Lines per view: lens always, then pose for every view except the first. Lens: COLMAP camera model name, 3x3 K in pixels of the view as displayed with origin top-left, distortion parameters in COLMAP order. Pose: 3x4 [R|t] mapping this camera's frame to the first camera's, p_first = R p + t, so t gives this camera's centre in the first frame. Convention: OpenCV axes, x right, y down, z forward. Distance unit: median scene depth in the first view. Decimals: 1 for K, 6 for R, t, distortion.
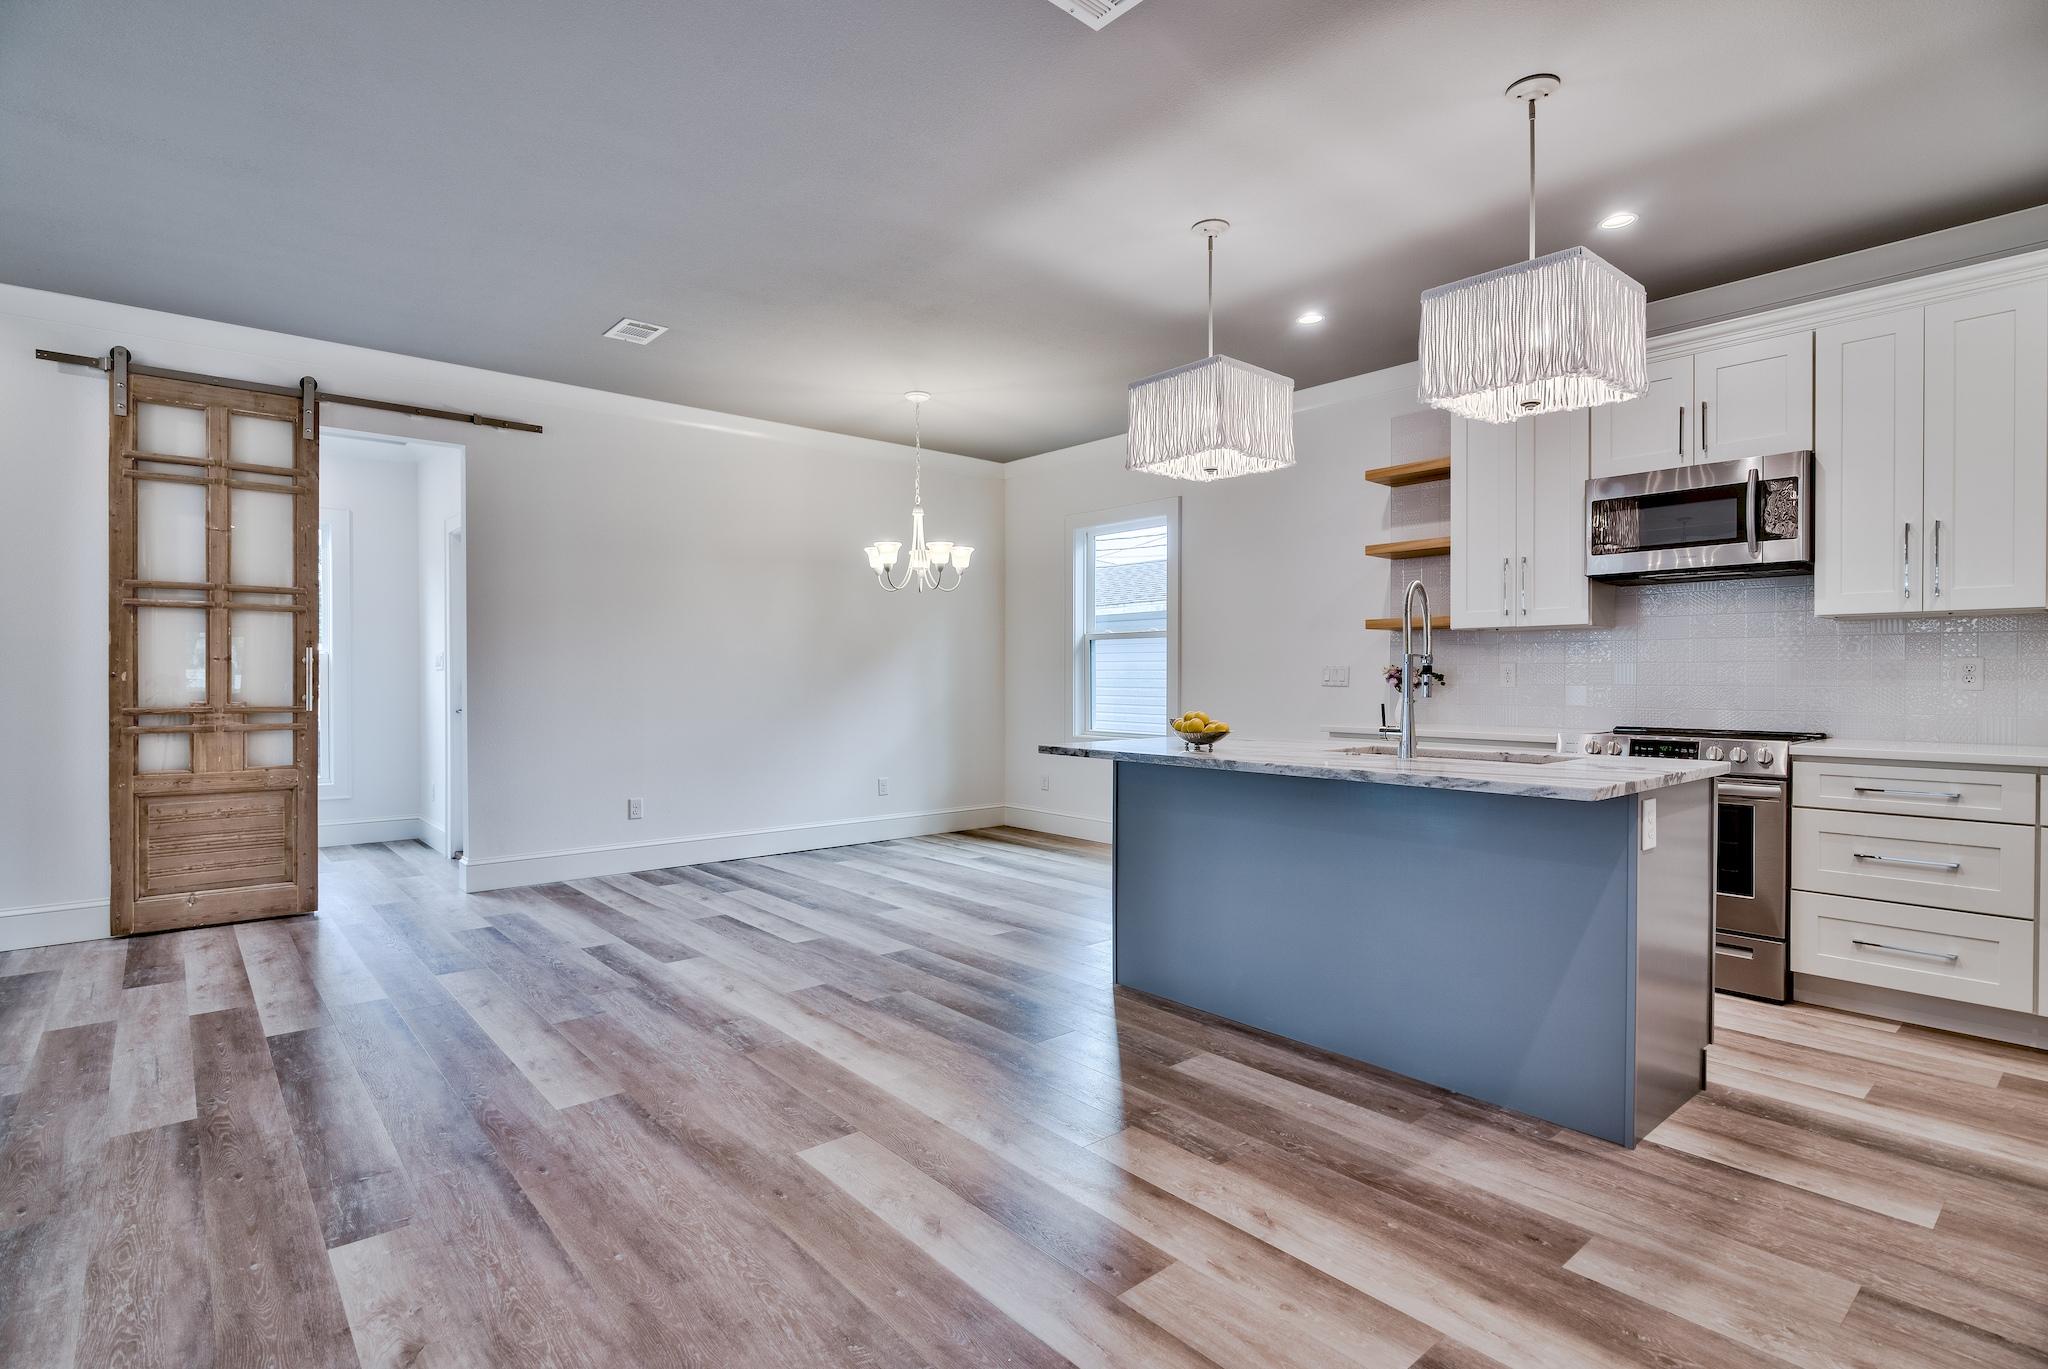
lens RADIAL K [[1023.6, 0, 1051.8], [0, 1023.6, 682.8], [0, 0, 1]] dist [-0.004208, -0.001118]
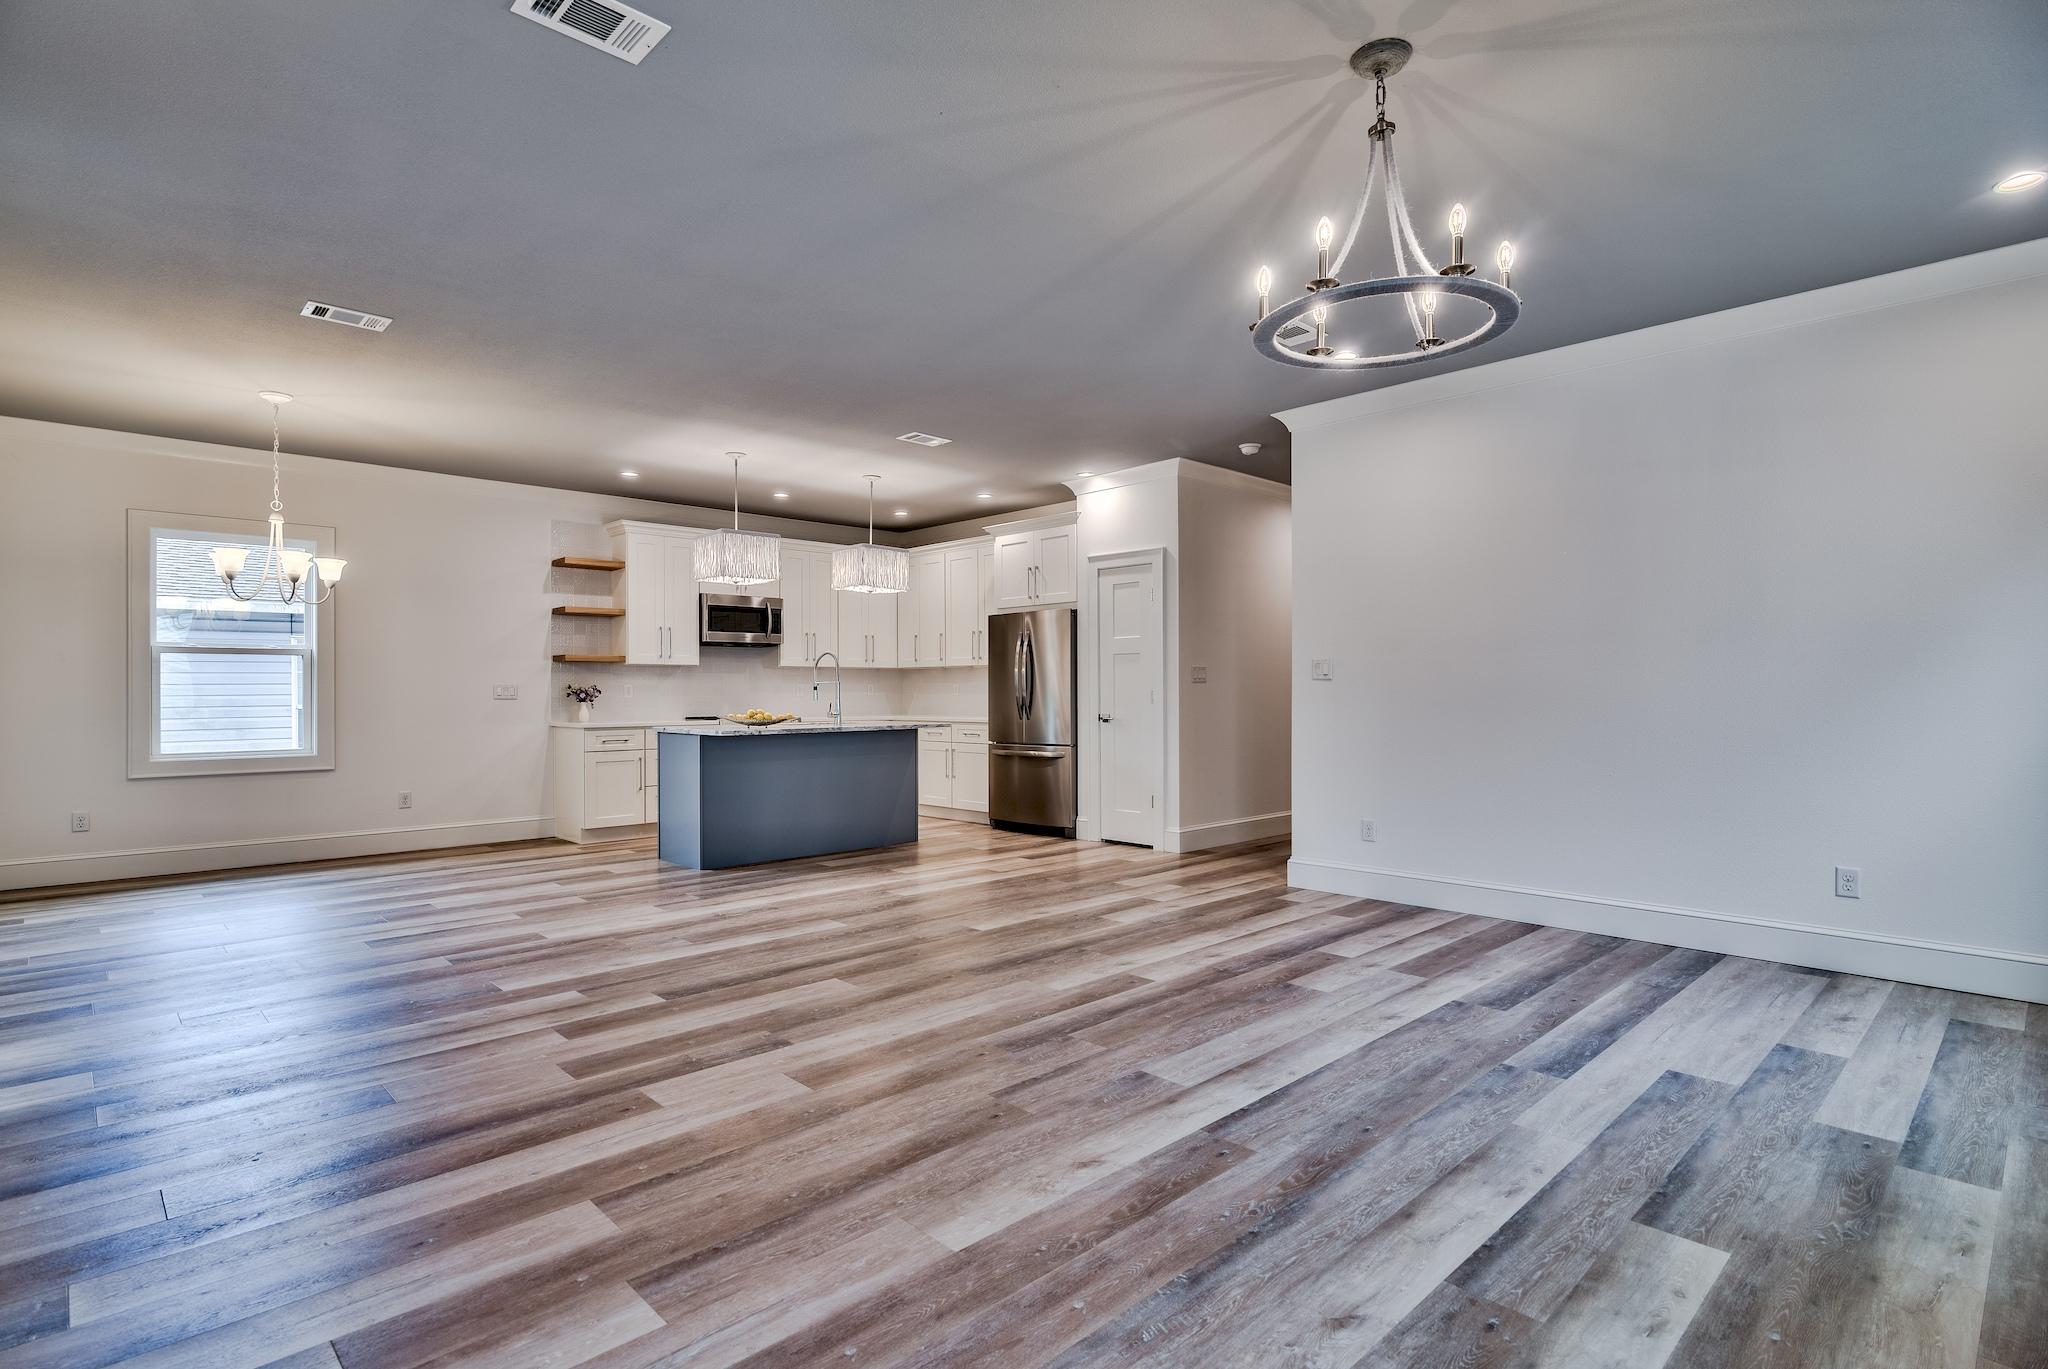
lens RADIAL K [[993.1, 0, 1027.6], [0, 993.1, 694.5], [0, 0, 1]] dist [-0.004174, -0.000734]
pose [[-0.058980, -0.005317, 0.998245, -2.319553], [0.008933, 0.999943, 0.005854, -0.009875], [-0.998219, 0.009263, -0.058929, 0.778243]]
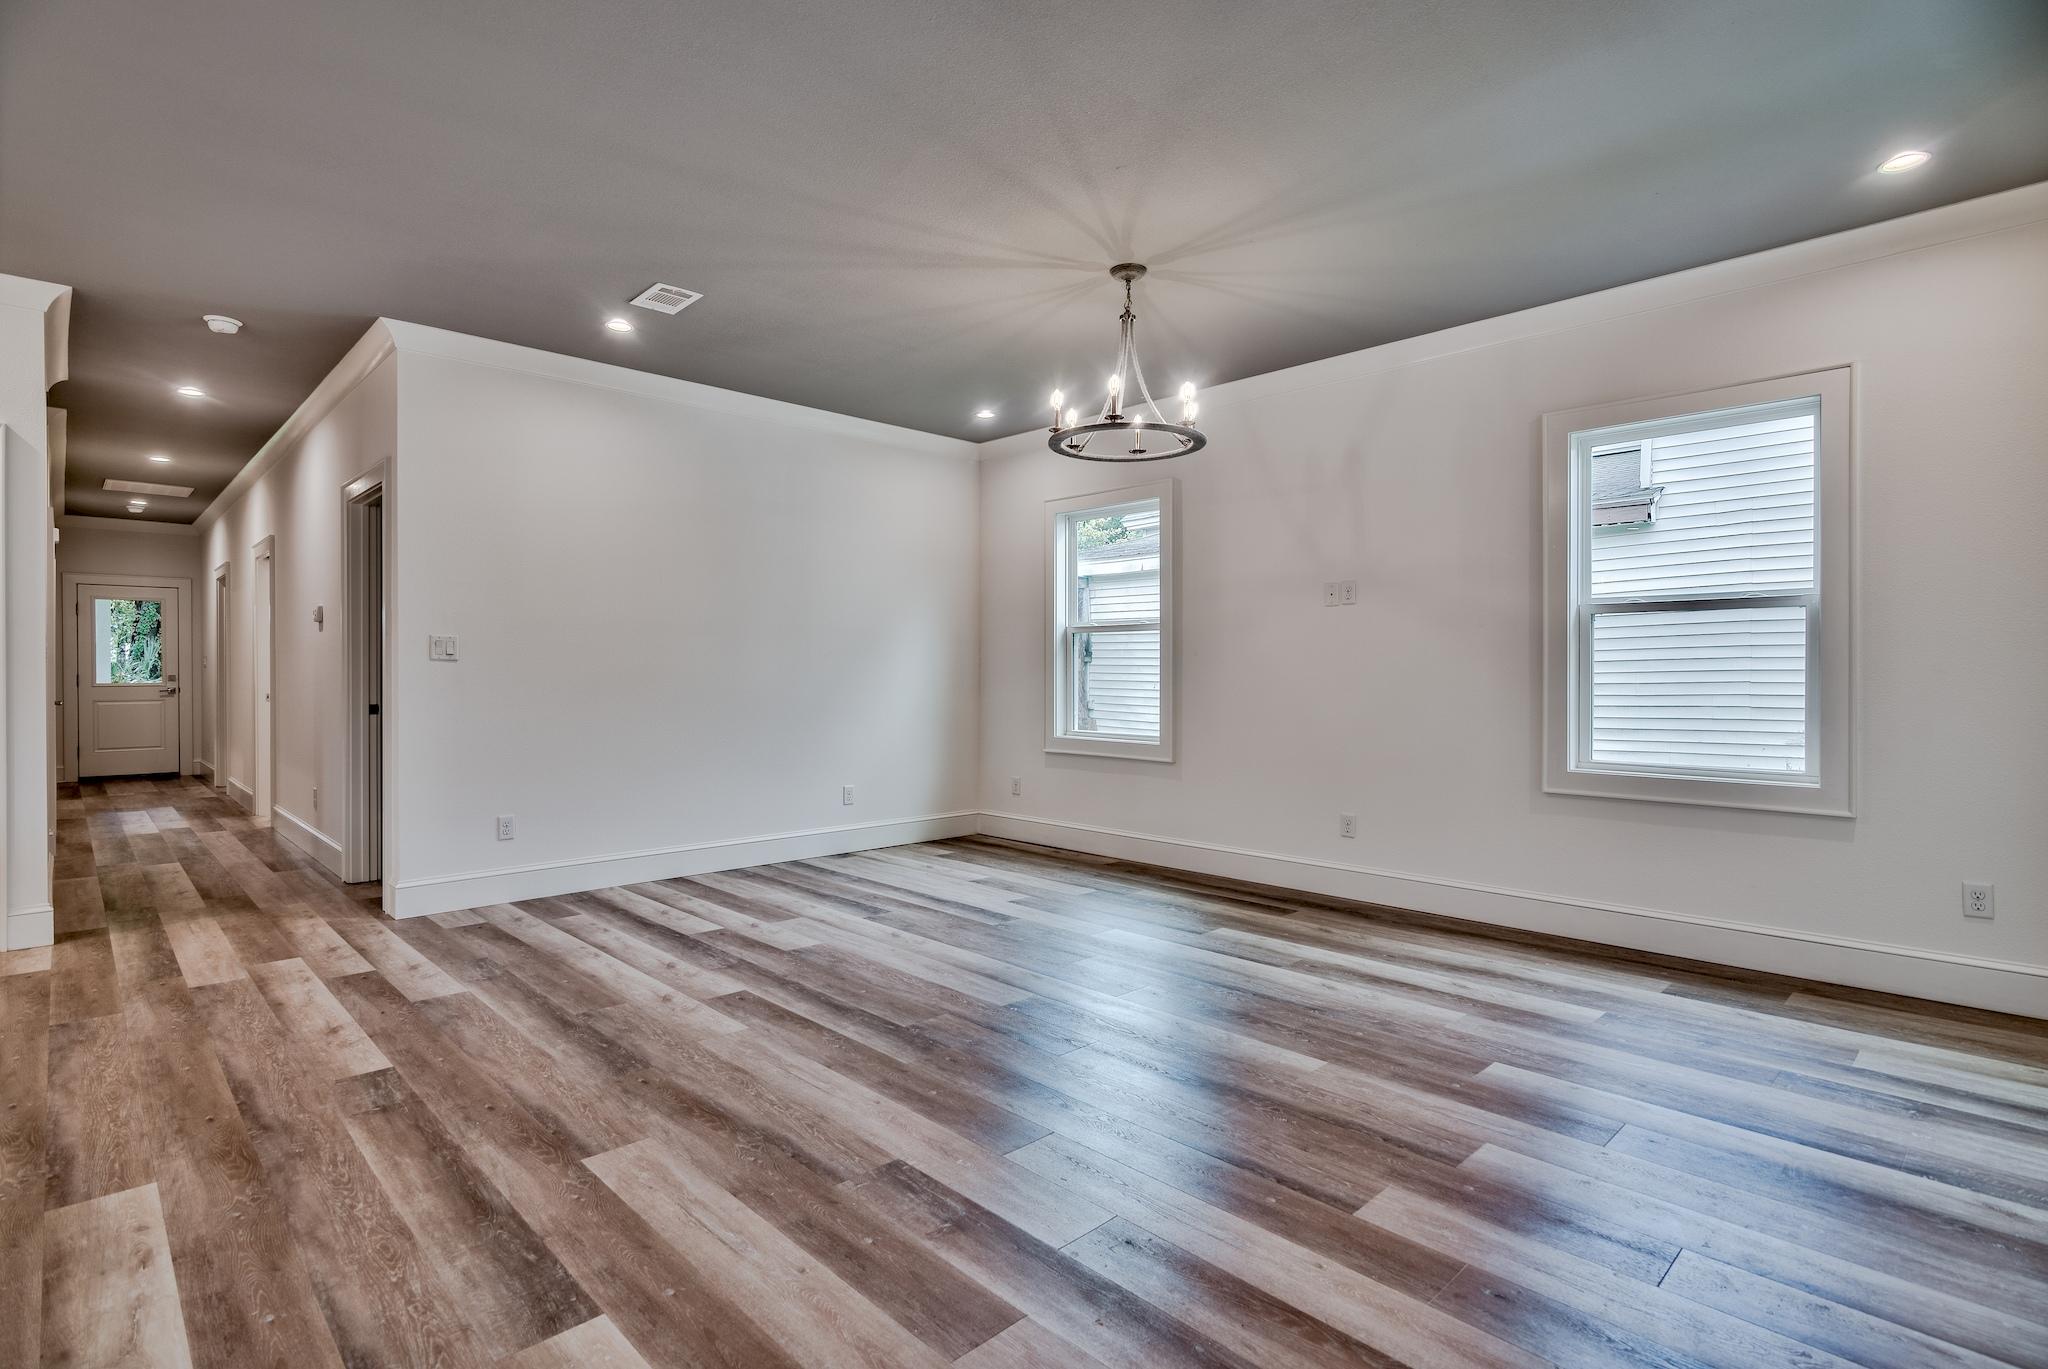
lens RADIAL K [[993.1, 0, 1027.6], [0, 993.1, 694.5], [0, 0, 1]] dist [-0.004174, -0.000734]
pose [[-0.998620, -0.001947, -0.052472, -1.168397], [-0.003368, 0.999630, 0.027003, -0.010403], [0.052400, 0.027143, -0.998257, 1.855085]]
